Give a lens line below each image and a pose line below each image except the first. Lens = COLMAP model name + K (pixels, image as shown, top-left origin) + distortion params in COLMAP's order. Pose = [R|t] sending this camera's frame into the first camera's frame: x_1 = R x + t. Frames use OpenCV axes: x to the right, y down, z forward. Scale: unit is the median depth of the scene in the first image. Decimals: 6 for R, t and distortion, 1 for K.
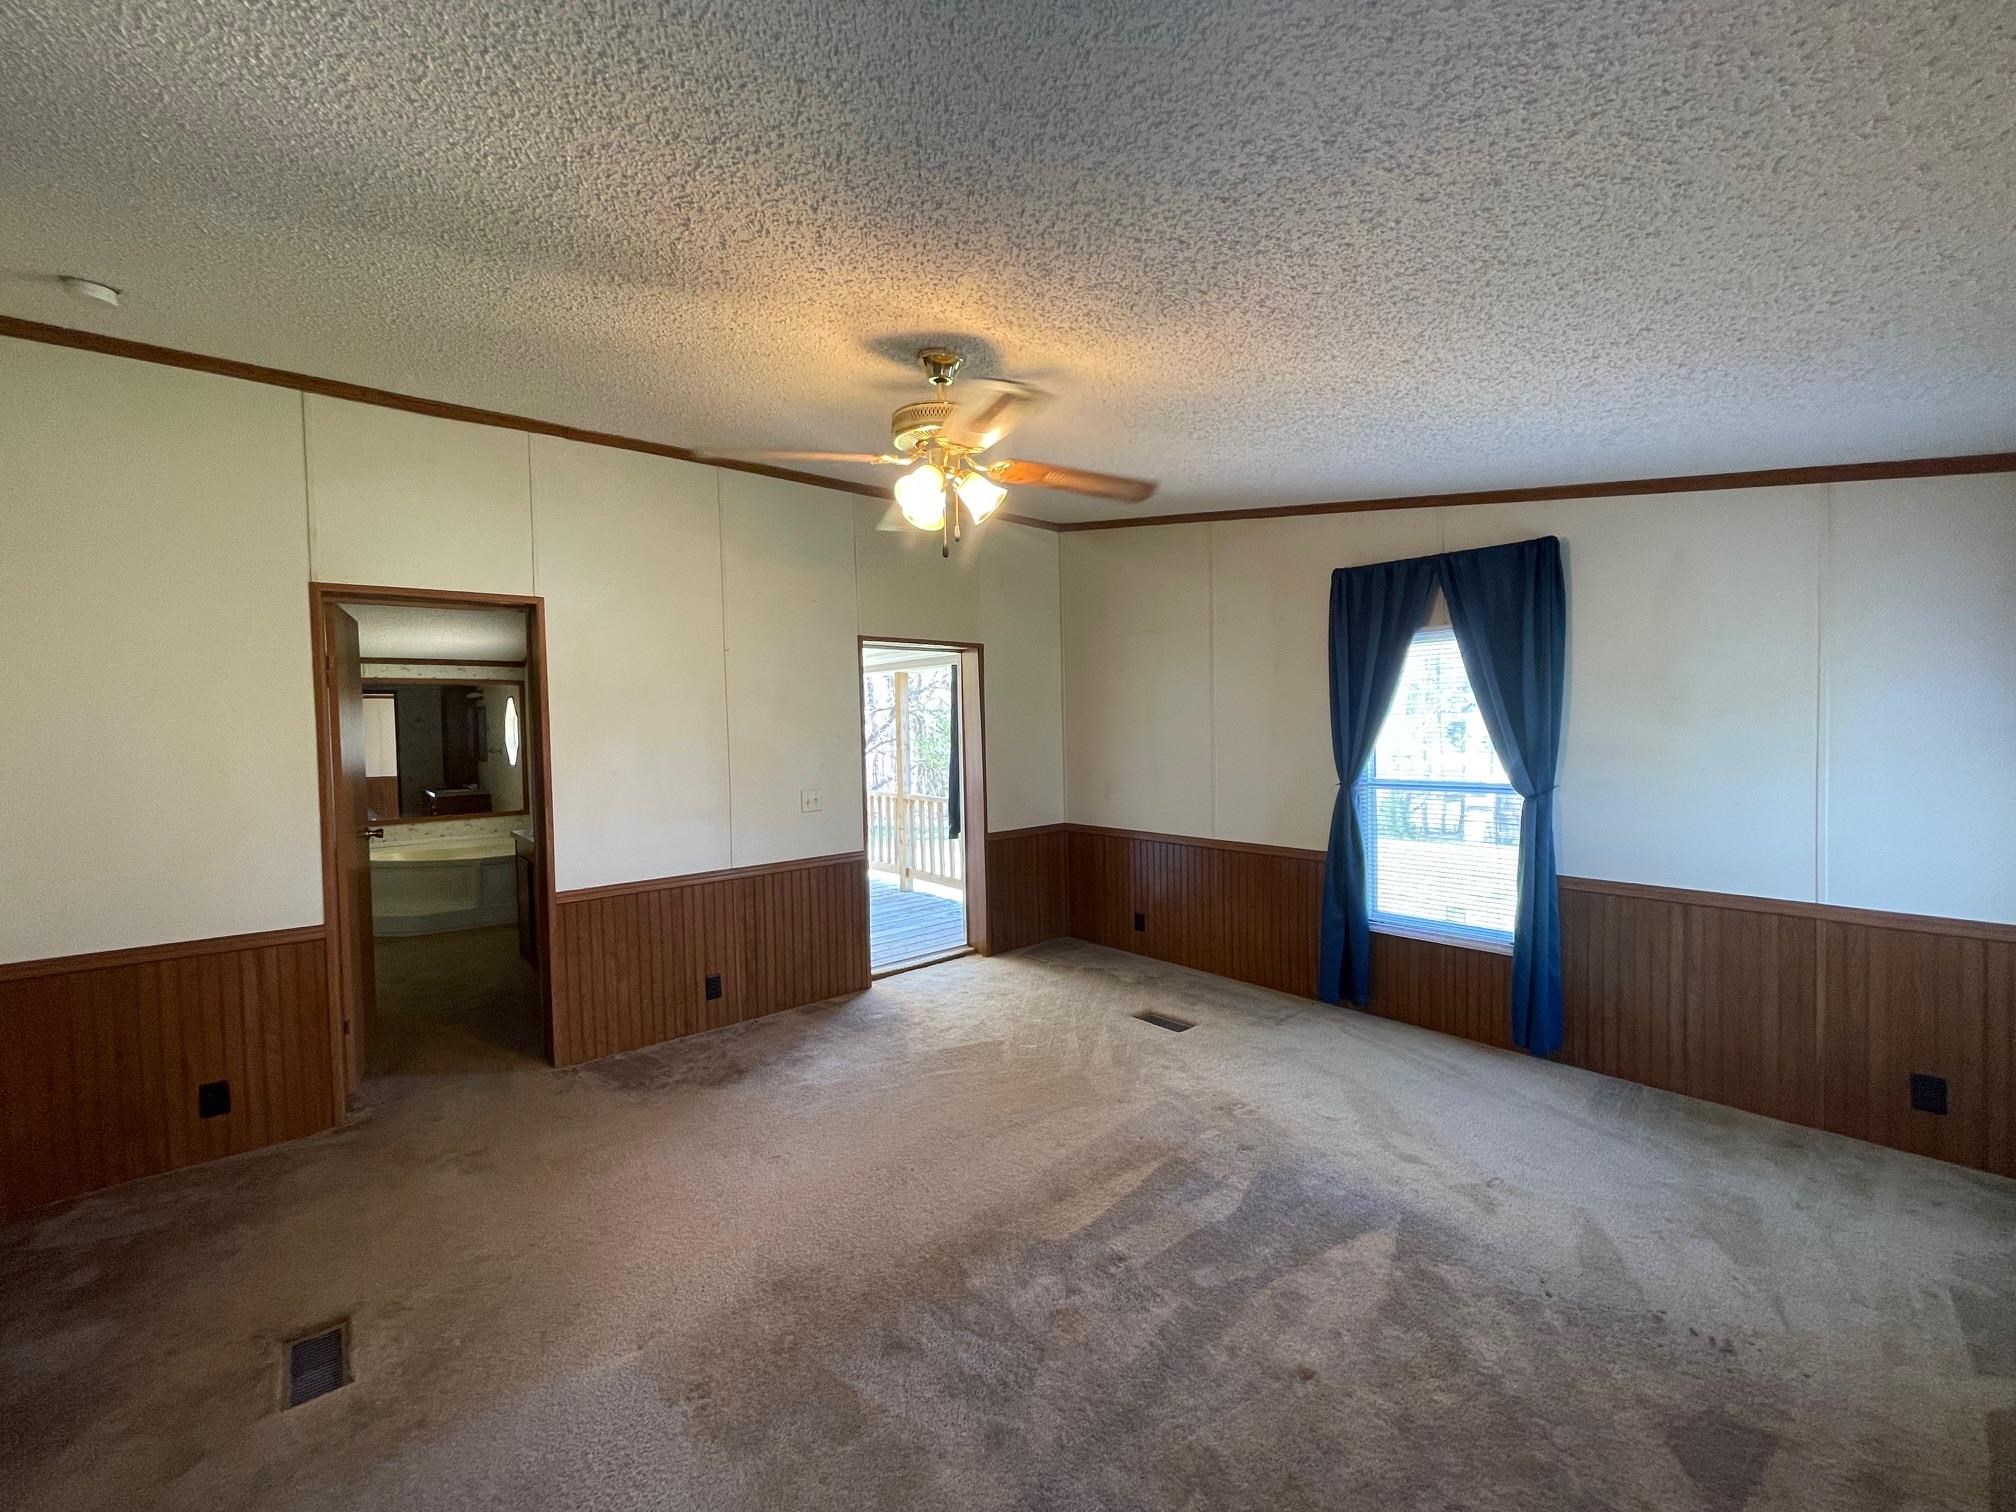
lens RADIAL K [[807.7, 0, 1010.4], [0, 807.7, 752.4], [0, 0, 1]] dist [-0.000571, -0.001184]
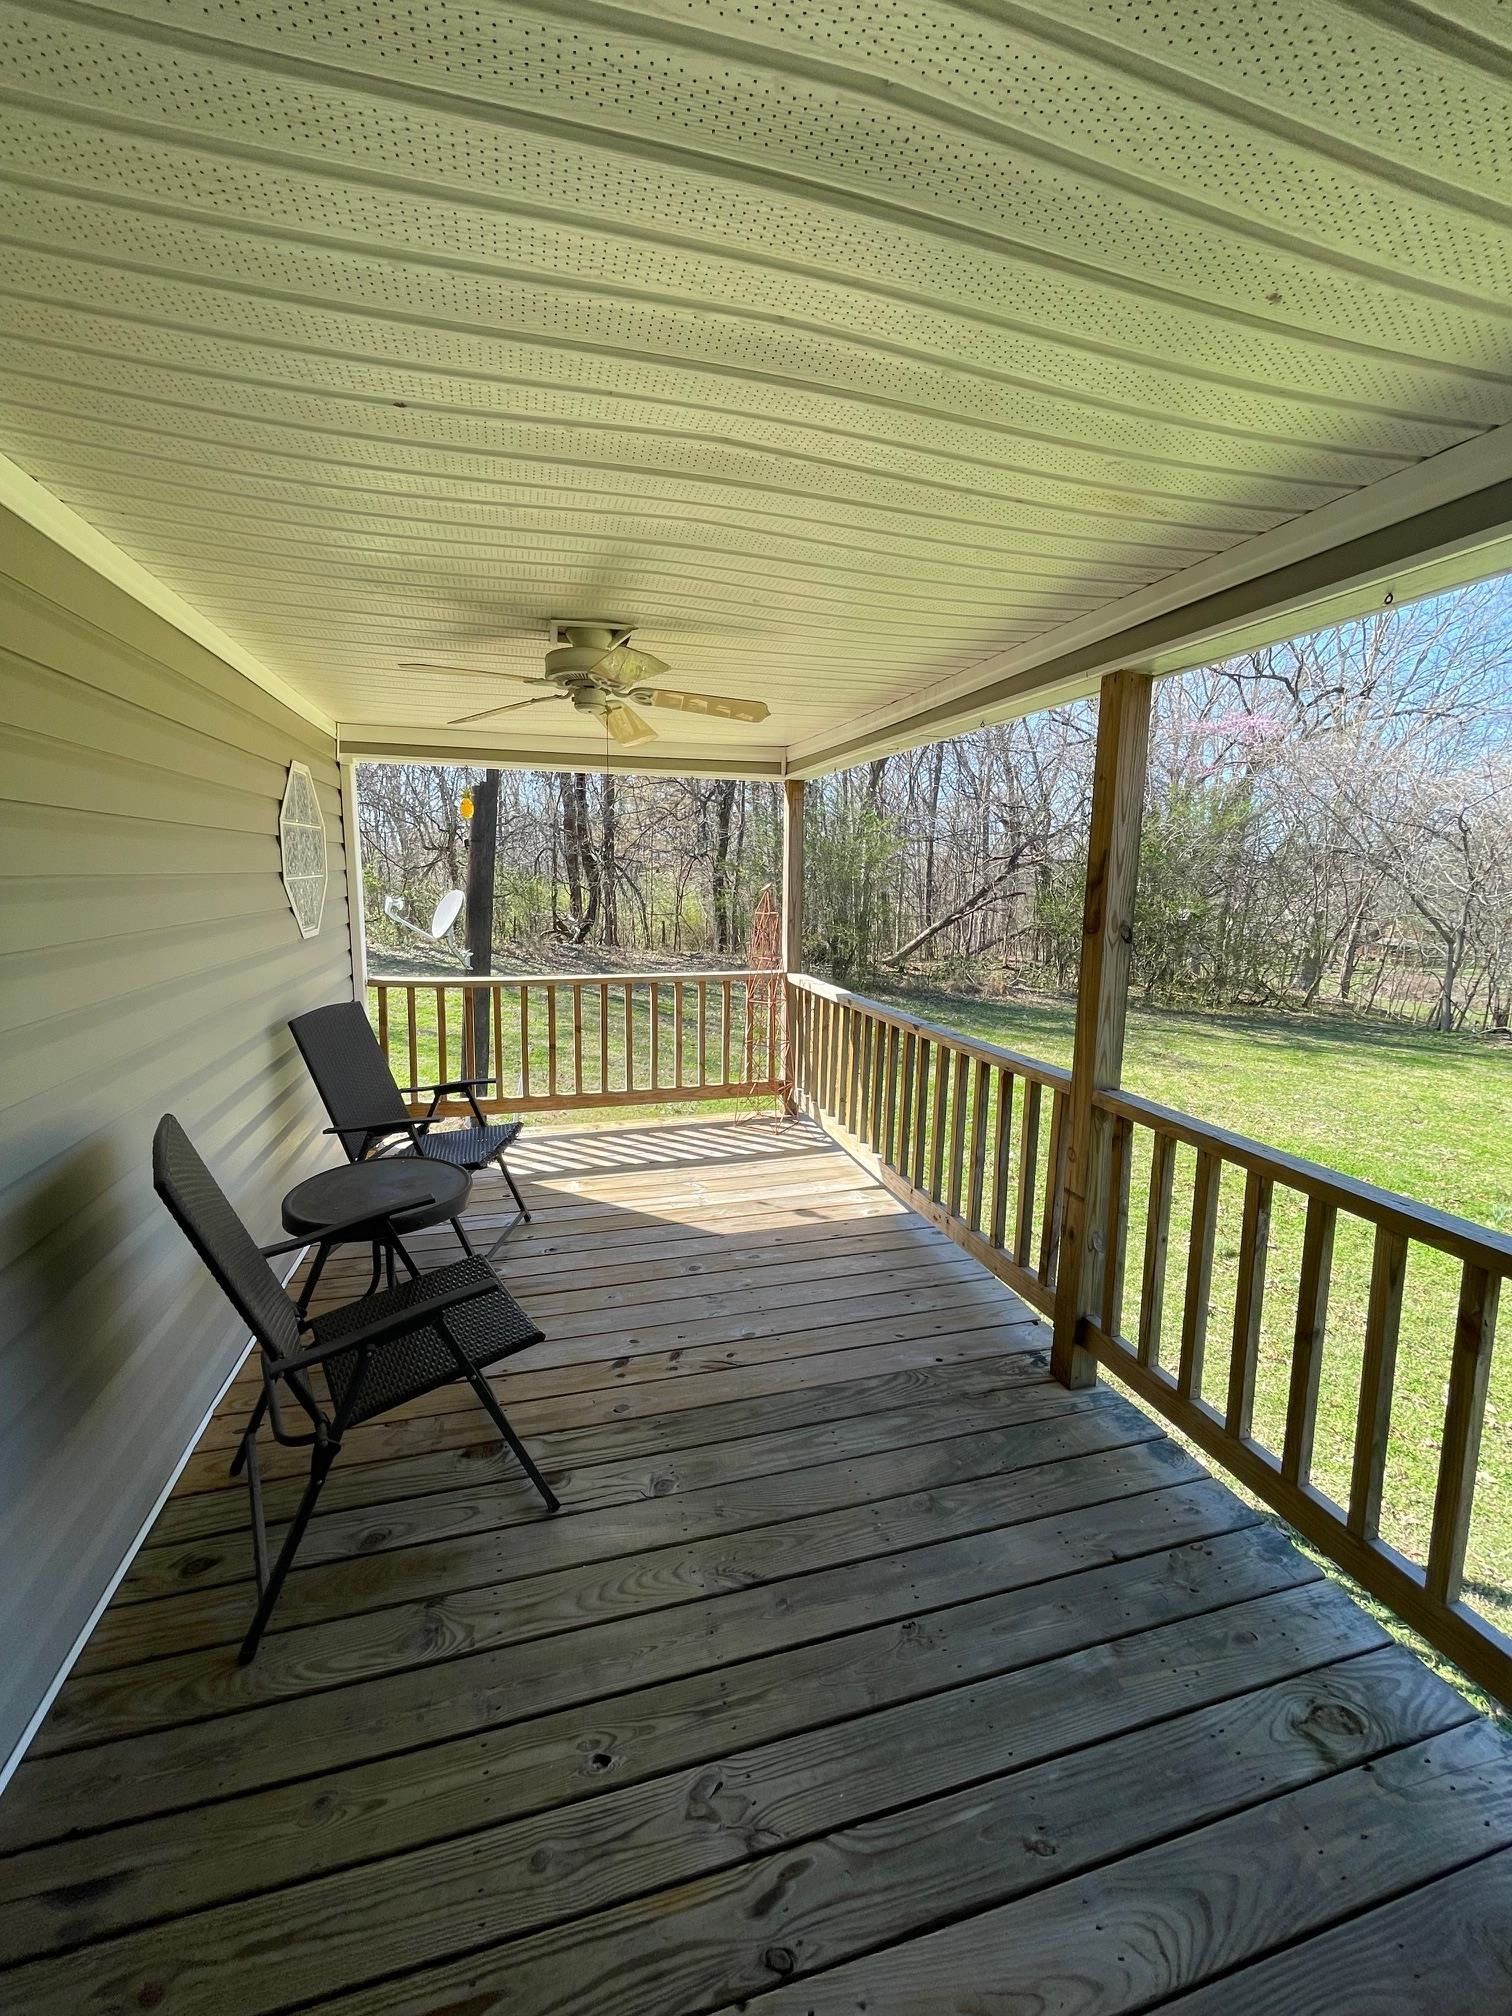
lens RADIAL K [[807.7, 0, 757.3], [0, 807.7, 1001.3], [0, 0, 1]] dist [-0.000571, -0.001184]
pose [[0.904493, 0.097705, -0.415145, -0.121017], [-0.047921, 0.990523, 0.128715, -0.011776], [0.423787, -0.096527, 0.900604, 0.659580]]
